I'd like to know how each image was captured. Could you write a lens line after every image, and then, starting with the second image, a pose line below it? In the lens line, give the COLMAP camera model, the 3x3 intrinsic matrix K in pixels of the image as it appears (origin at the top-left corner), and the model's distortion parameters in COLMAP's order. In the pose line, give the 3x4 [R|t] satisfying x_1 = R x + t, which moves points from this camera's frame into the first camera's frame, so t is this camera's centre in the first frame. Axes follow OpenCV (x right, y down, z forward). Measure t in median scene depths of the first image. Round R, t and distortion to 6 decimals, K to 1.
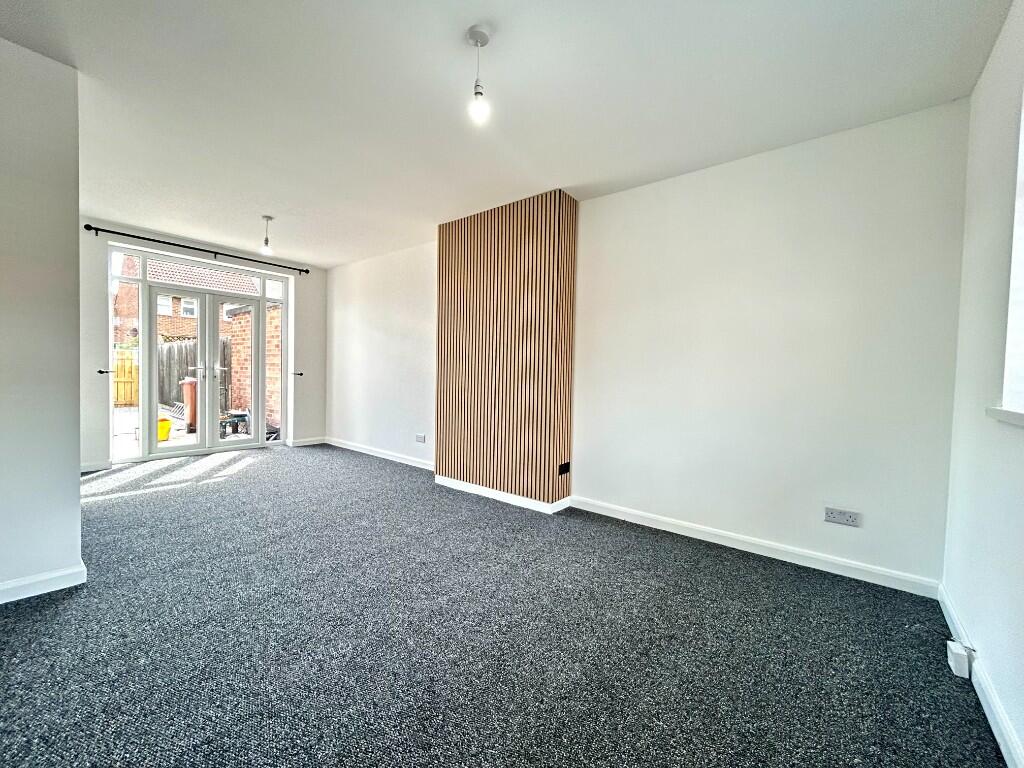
lens RADIAL K [[410.8, 0, 512.0], [0, 410.8, 384.0], [0, 0, 1]] dist [-0.033228, 0.000092]
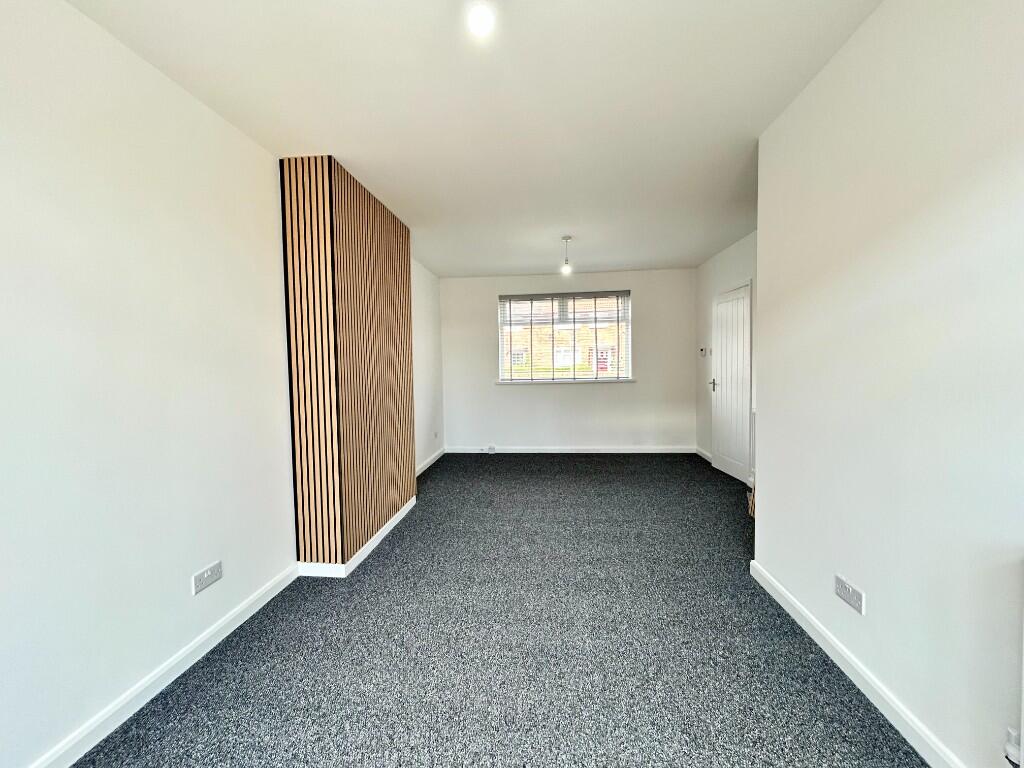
lens RADIAL K [[410.8, 0, 512.0], [0, 410.8, 384.0], [0, 0, 1]] dist [-0.033228, 0.000092]
pose [[-0.539827, -0.062058, 0.839485, -1.363598], [0.020219, 0.996035, 0.086632, -0.165885], [-0.841533, 0.063739, -0.536432, 1.809374]]
